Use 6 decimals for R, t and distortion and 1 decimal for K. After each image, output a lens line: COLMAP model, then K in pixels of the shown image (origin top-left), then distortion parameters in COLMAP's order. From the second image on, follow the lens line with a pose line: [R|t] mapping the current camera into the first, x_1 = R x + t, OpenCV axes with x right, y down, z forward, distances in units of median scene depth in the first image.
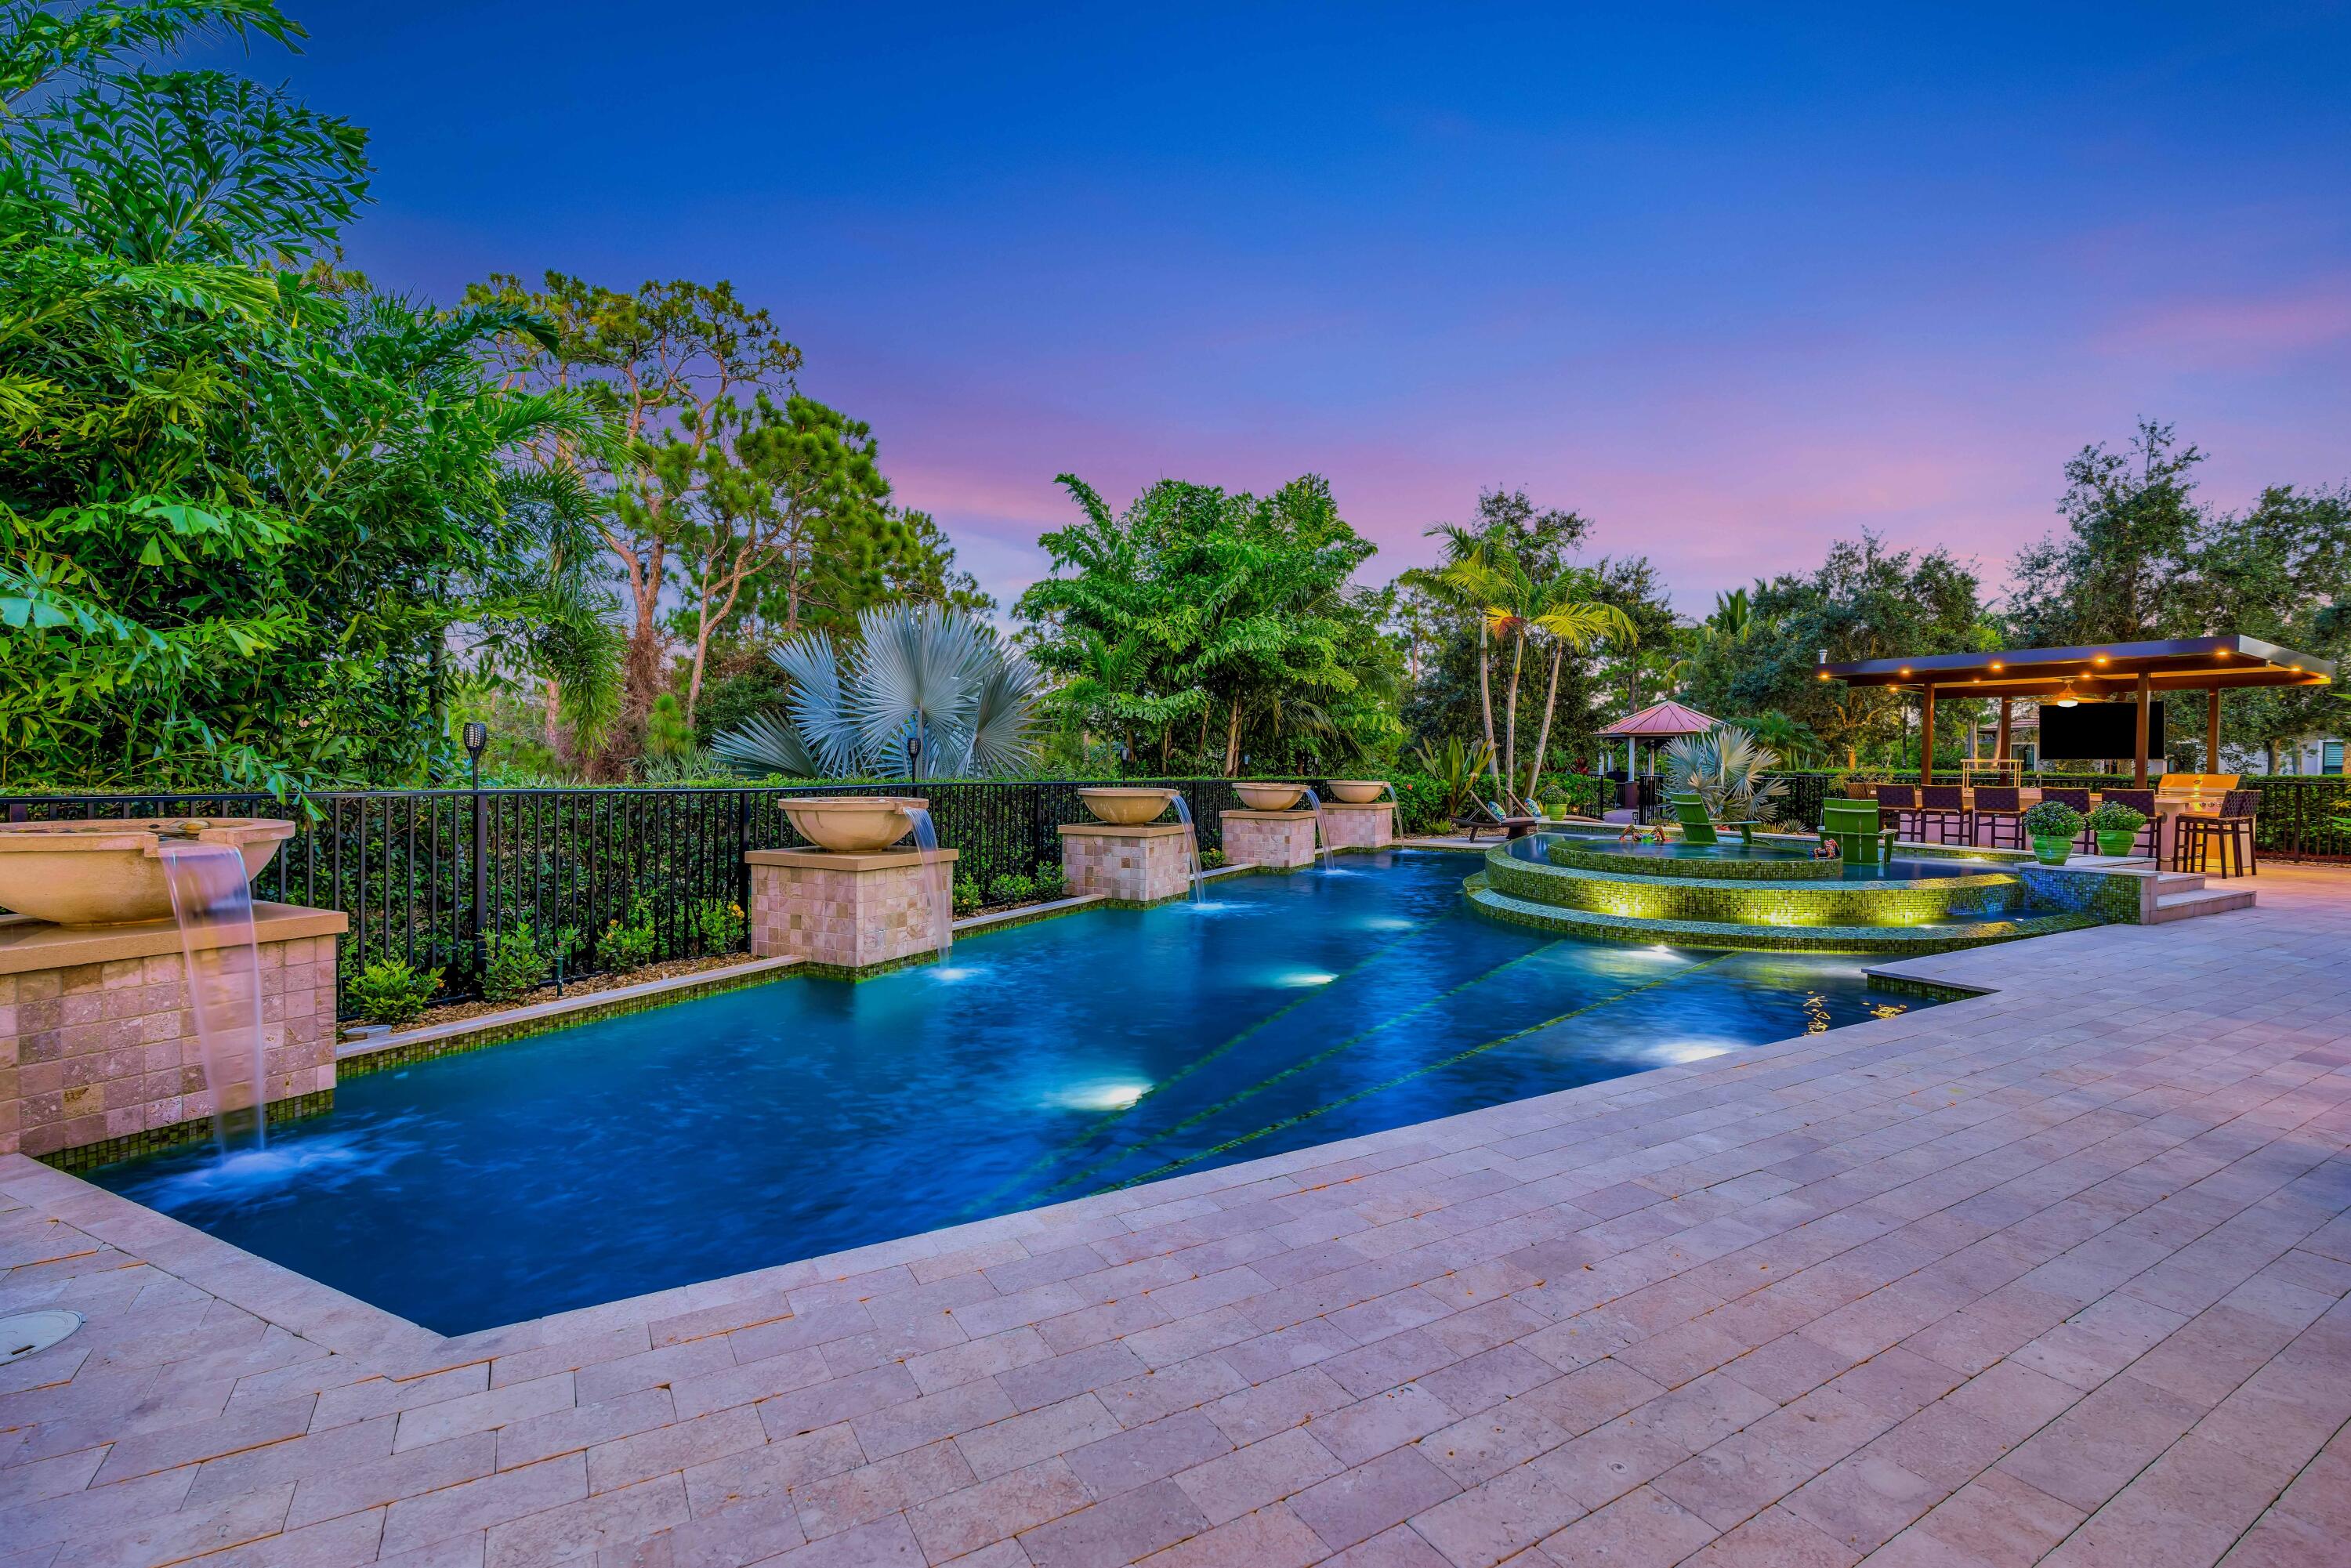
lens RADIAL K [[1091.1, 0, 1172.2], [0, 1091.1, 789.8], [0, 0, 1]] dist [0.001925, 0.001181]
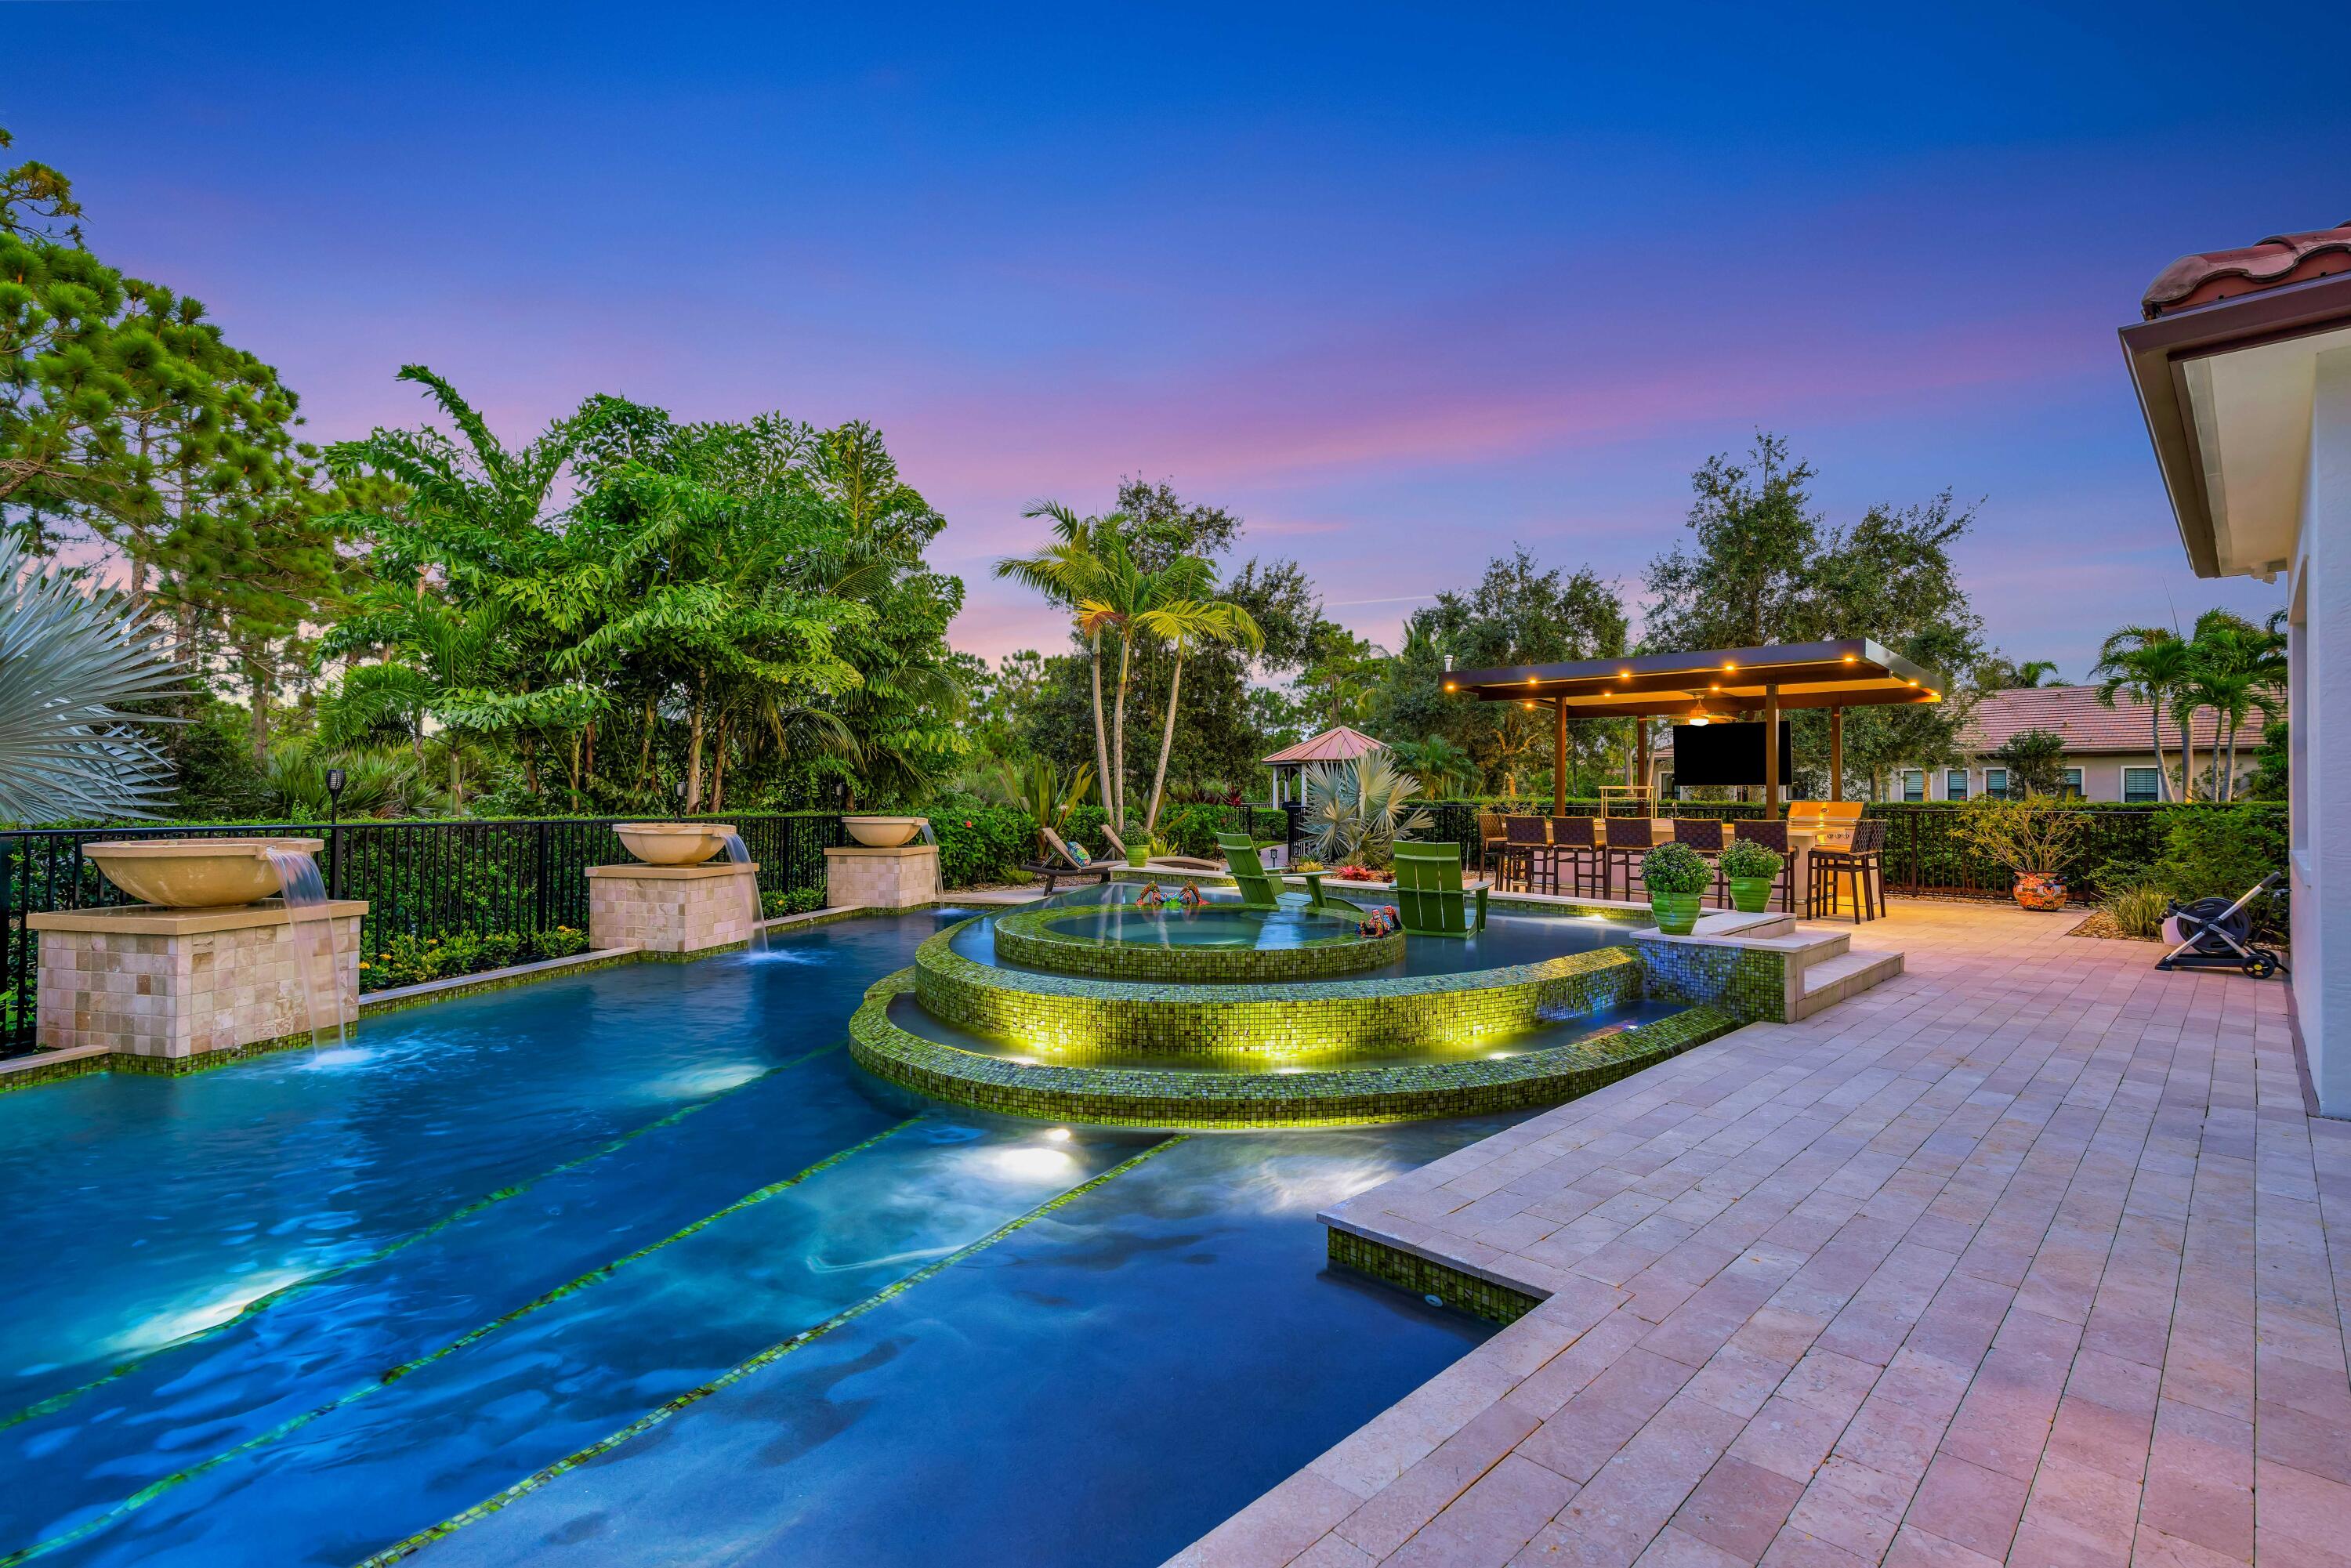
lens RADIAL K [[1138.6, 0, 1166.2], [0, 1138.6, 778.4], [0, 0, 1]] dist [-0.010624, 0.000123]
pose [[0.971356, -0.000989, 0.237625, 0.178323], [0.010072, 0.999264, -0.037013, -0.003960], [-0.237414, 0.038346, 0.970651, 0.208160]]
